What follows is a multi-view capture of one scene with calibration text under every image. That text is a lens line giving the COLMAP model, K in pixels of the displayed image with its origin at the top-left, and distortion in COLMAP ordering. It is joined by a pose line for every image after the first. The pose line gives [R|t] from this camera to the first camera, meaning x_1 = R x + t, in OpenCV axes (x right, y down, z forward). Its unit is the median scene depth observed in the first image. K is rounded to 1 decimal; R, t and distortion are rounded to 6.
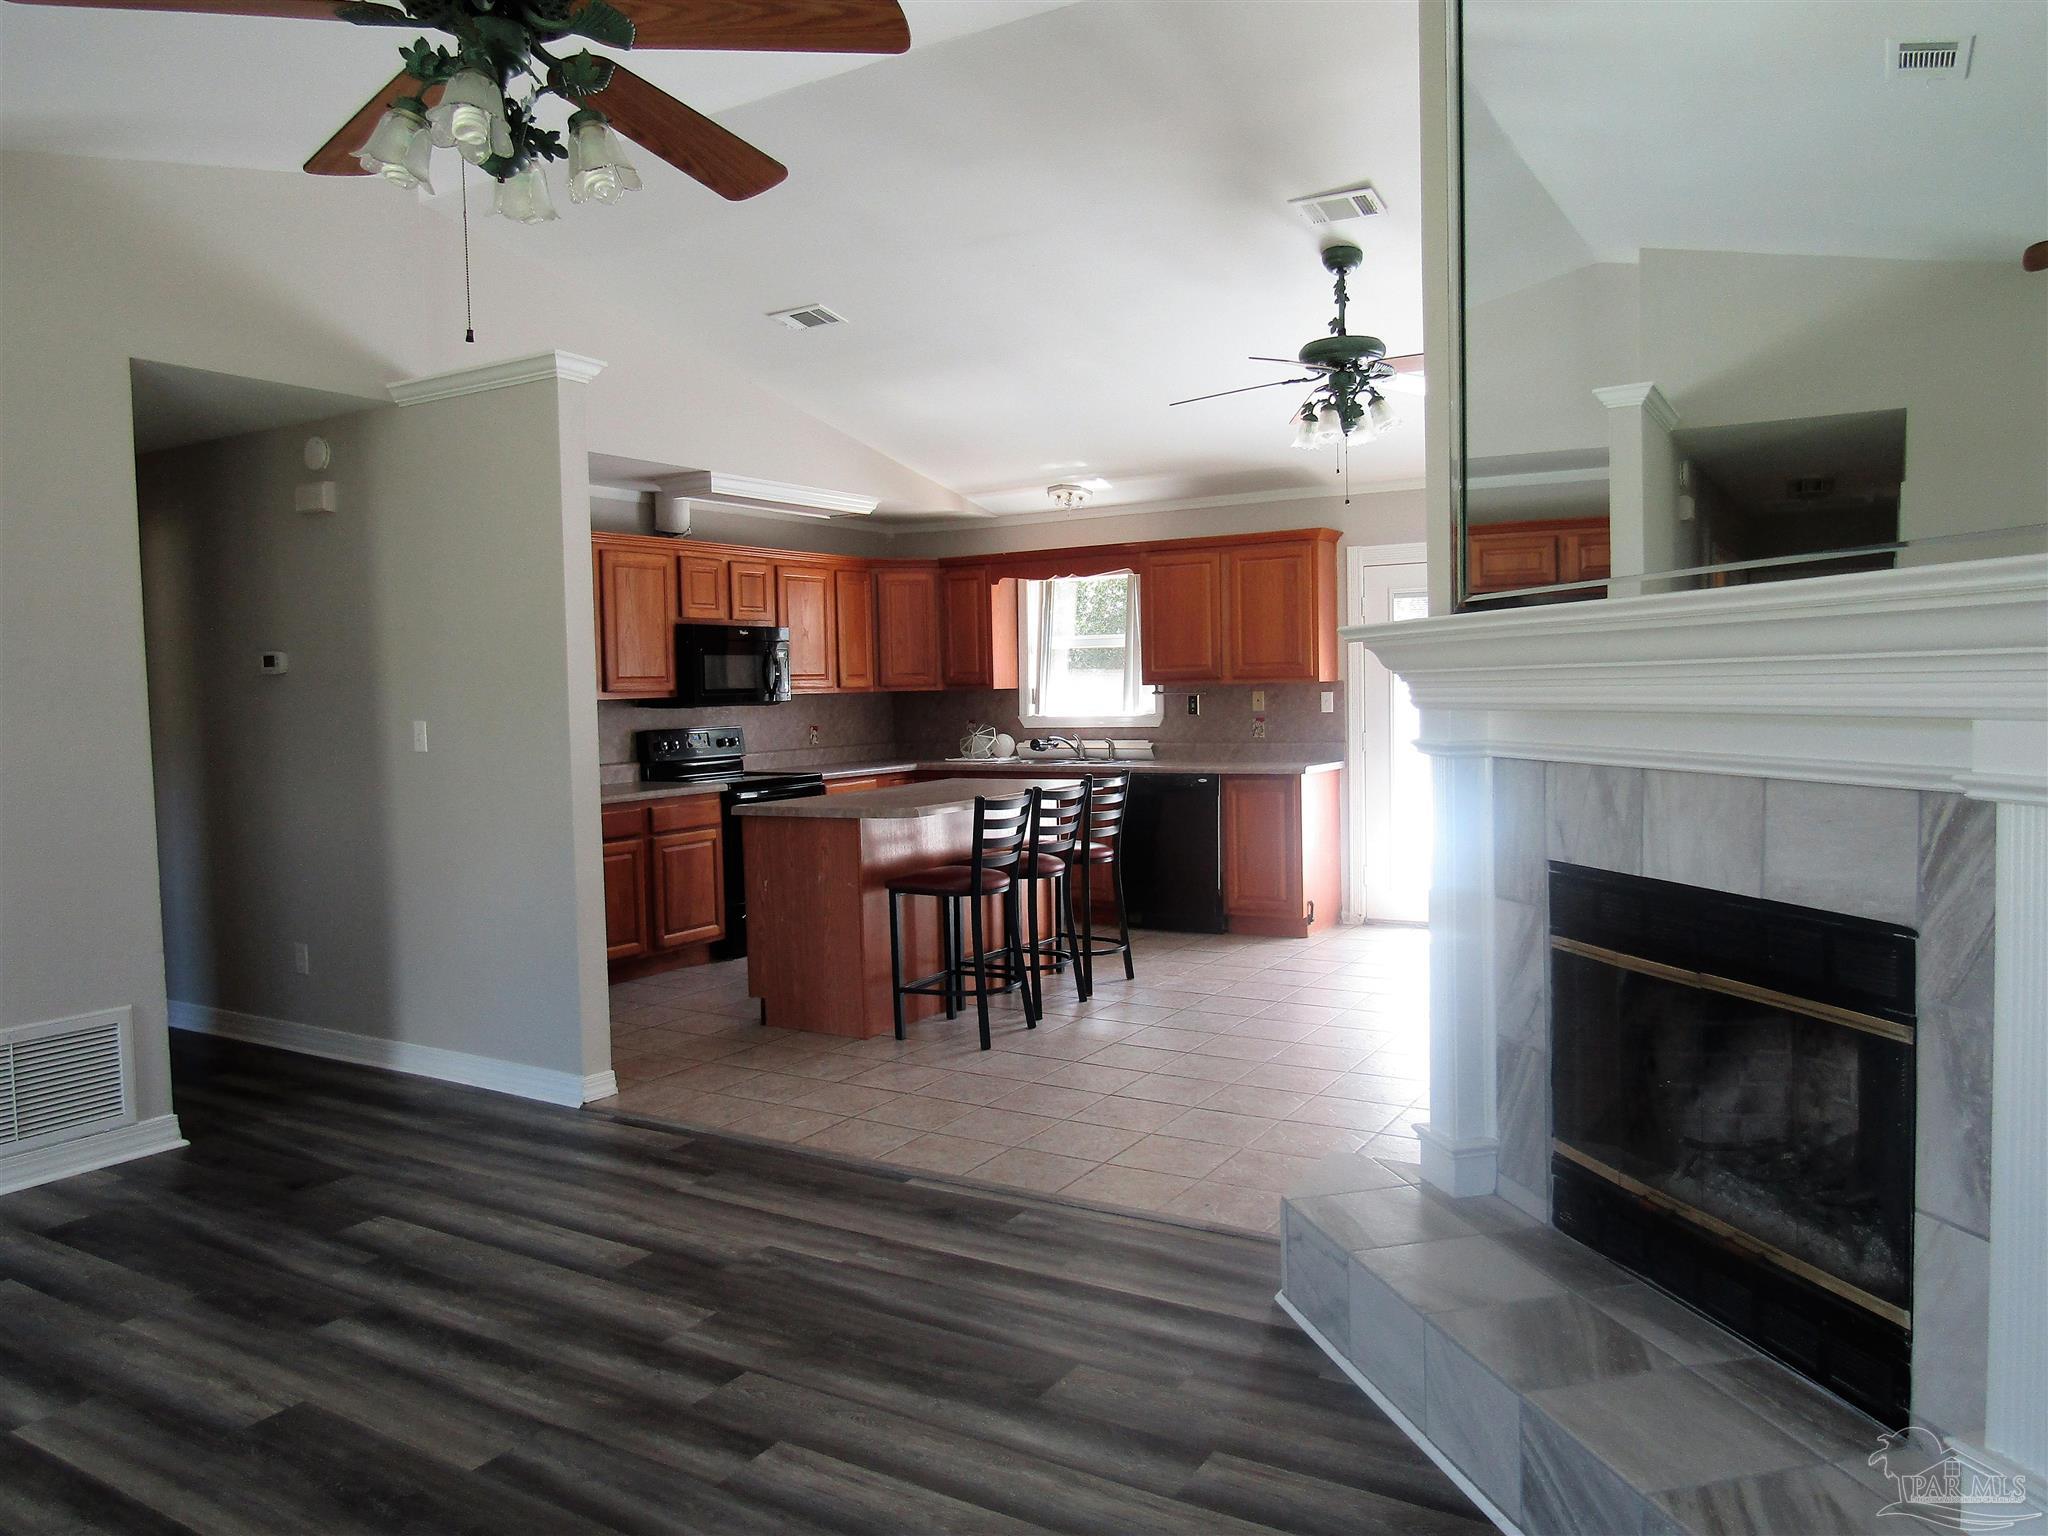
lens RADIAL K [[1445.2, 0, 1024.0], [0, 1445.2, 768.0], [0, 0, 1]] dist [-0.006079, -0.004619]
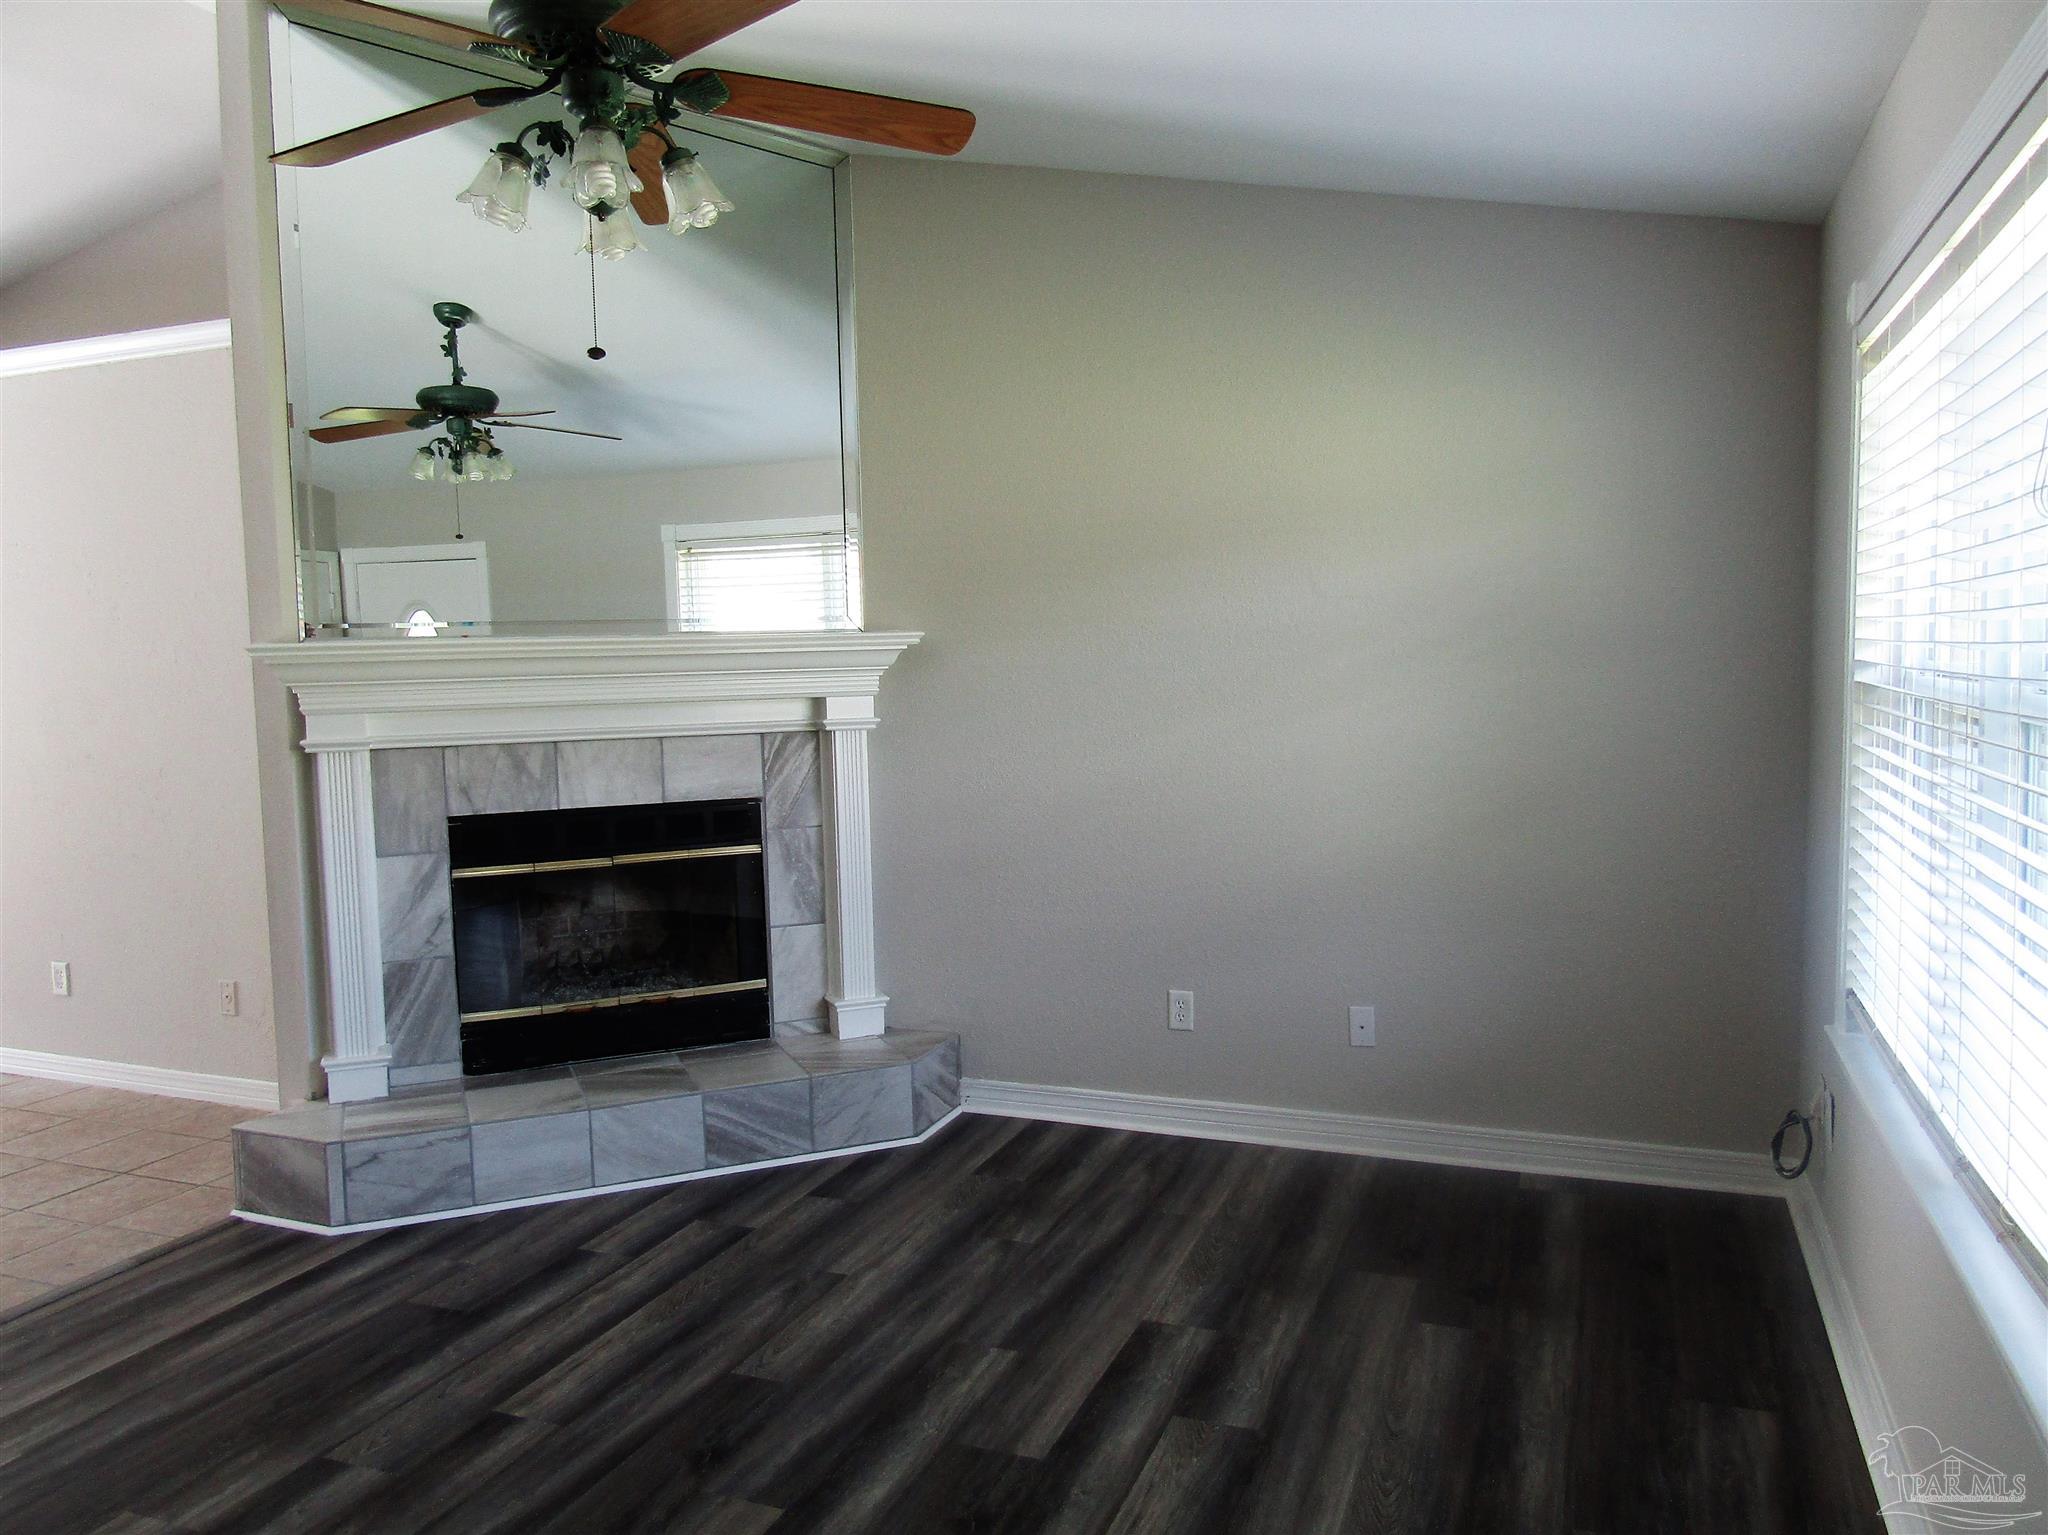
lens RADIAL K [[1488.0, 0, 1024.7], [0, 1488.0, 776.7], [0, 0, 1]] dist [-0.023531, 0.003669]
pose [[-0.167837, -0.060429, 0.983961, -1.185498], [0.077636, 0.994209, 0.074301, -0.039677], [-0.982753, 0.088861, -0.162174, 0.704952]]
